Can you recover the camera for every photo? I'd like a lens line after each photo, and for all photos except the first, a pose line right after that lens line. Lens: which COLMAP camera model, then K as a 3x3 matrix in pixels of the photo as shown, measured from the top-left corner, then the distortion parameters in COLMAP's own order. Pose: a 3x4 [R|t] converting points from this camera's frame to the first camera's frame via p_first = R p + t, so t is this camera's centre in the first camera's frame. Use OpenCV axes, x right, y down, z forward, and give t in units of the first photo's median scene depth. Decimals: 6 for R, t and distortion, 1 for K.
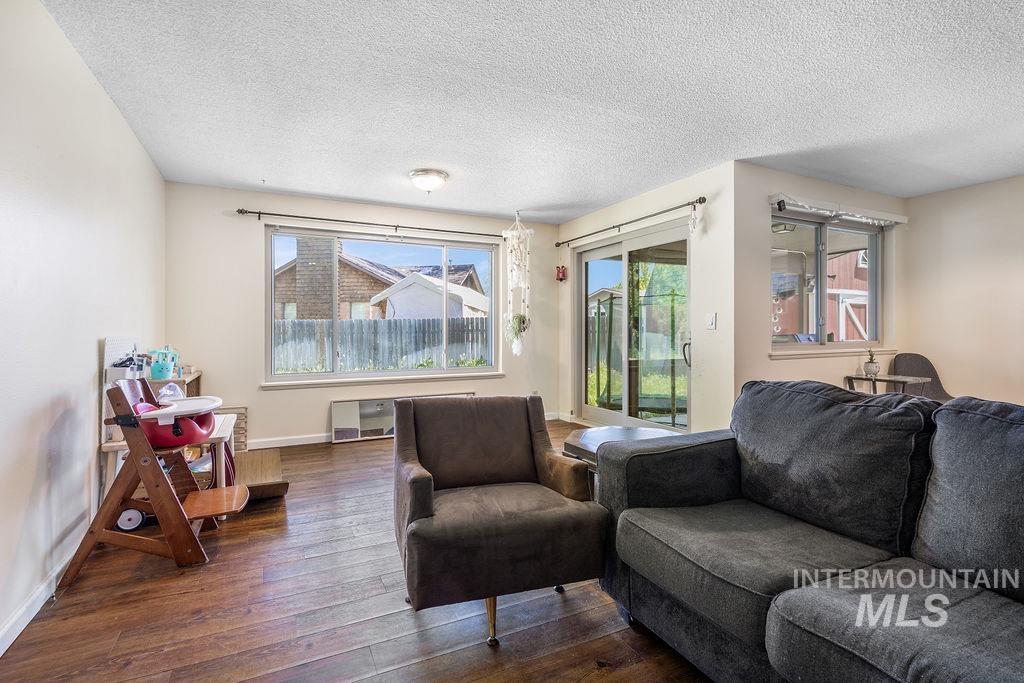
lens RADIAL K [[458.0, 0, 493.6], [0, 458.0, 339.6], [0, 0, 1]] dist [-0.000410, -0.002467]
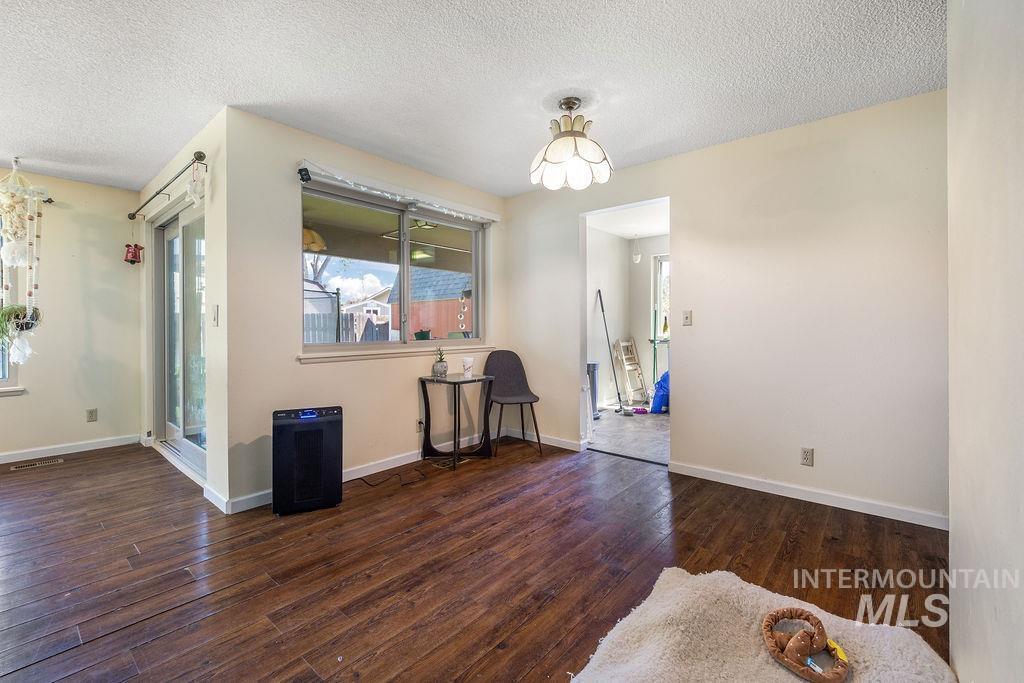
lens RADIAL K [[433.4, 0, 505.1], [0, 433.4, 328.1], [0, 0, 1]] dist [-0.004651, -0.000522]
pose [[0.916884, -0.002557, 0.399145, 0.525798], [0.011375, 0.999741, -0.019725, -0.000408], [-0.398991, 0.022626, 0.916676, 0.125809]]
